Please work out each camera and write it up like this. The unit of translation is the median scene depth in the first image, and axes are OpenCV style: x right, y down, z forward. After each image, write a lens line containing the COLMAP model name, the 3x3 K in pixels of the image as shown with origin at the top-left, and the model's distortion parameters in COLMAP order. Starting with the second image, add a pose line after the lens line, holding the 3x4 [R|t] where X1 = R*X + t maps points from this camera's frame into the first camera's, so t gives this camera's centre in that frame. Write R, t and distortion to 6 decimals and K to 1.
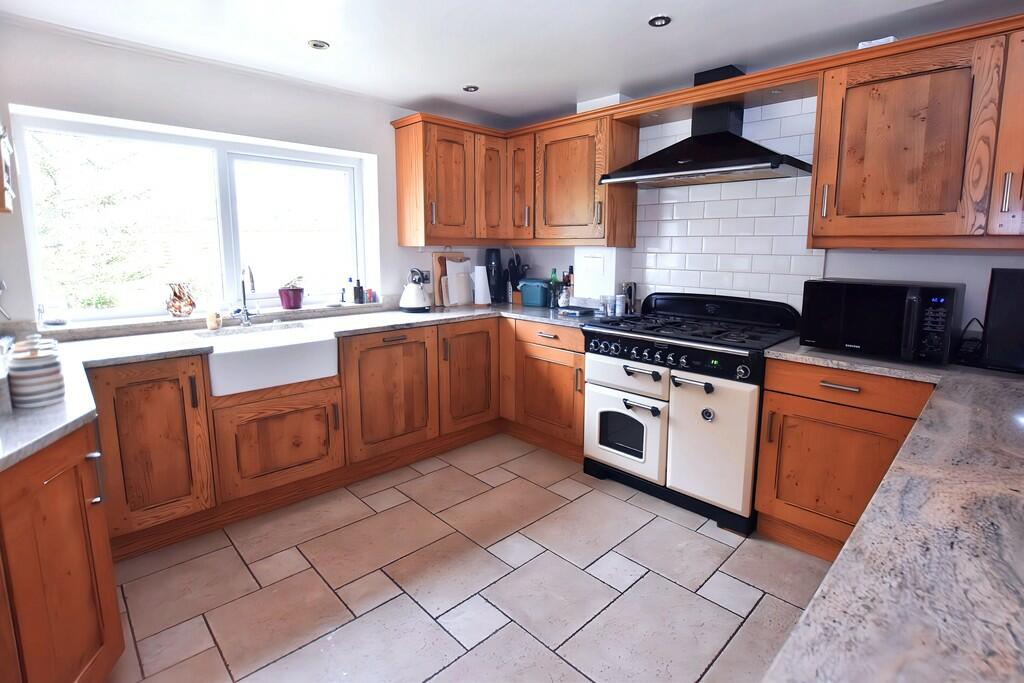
lens RADIAL K [[461.8, 0, 471.2], [0, 461.8, 309.8], [0, 0, 1]] dist [-0.028852, 0.002175]
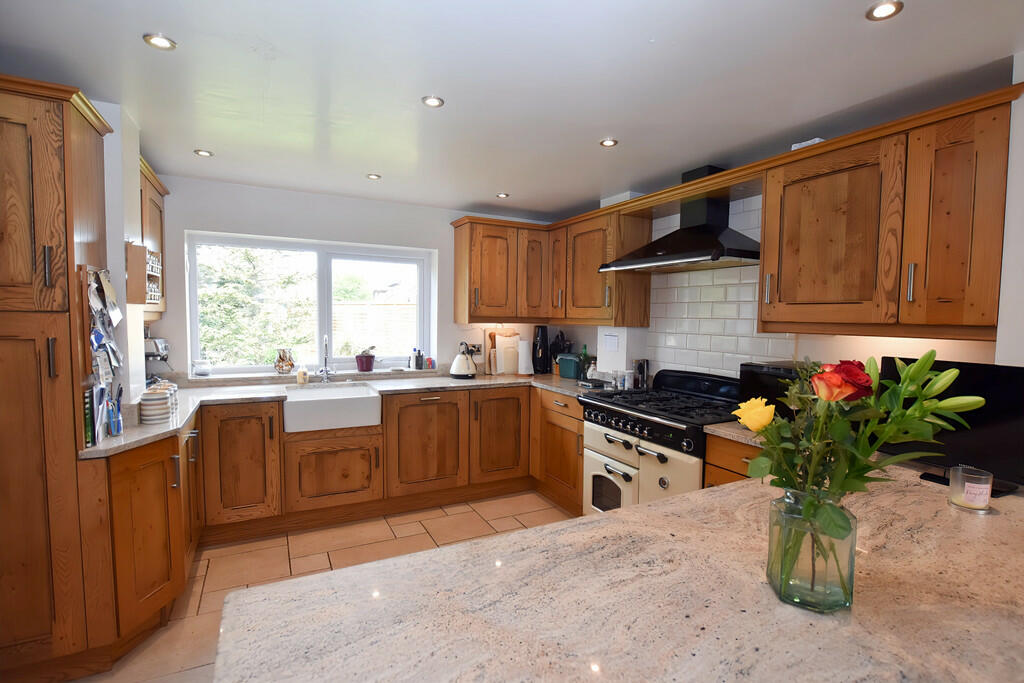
lens RADIAL K [[461.8, 0, 516.3], [0, 461.8, 342.6], [0, 0, 1]] dist [-0.028852, 0.002175]
pose [[0.965325, 0.022679, -0.260063, 0.398399], [-0.042765, 0.996499, -0.071839, -0.008966], [0.257523, 0.080469, 0.962916, -0.146892]]
